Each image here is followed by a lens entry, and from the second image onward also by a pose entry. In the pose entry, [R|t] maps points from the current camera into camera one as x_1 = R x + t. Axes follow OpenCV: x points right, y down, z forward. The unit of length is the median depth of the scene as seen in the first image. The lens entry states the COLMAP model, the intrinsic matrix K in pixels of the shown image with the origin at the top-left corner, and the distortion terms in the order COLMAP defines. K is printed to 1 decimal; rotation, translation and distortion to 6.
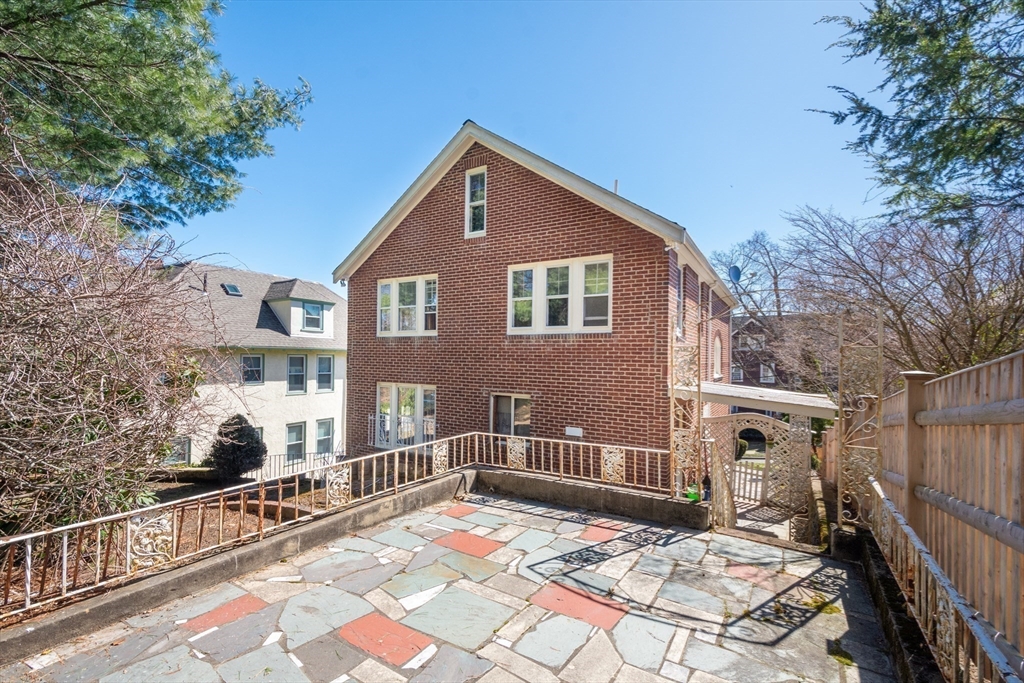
lens RADIAL K [[454.3, 0, 511.4], [0, 454.3, 358.6], [0, 0, 1]] dist [0.003595, 0.000372]
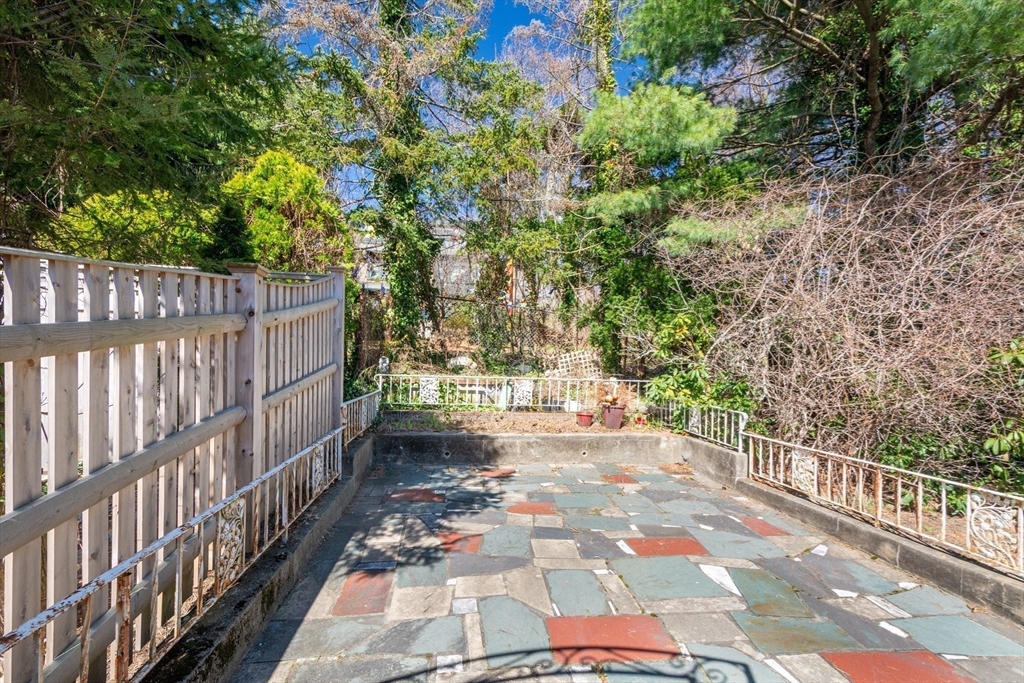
lens RADIAL K [[454.3, 0, 511.4], [0, 454.3, 358.6], [0, 0, 1]] dist [0.003595, 0.000372]
pose [[-0.784538, -0.037655, -0.618936, 0.579870], [-0.025065, 0.999264, -0.029022, 0.090175], [0.619574, -0.007255, -0.784905, 1.162587]]
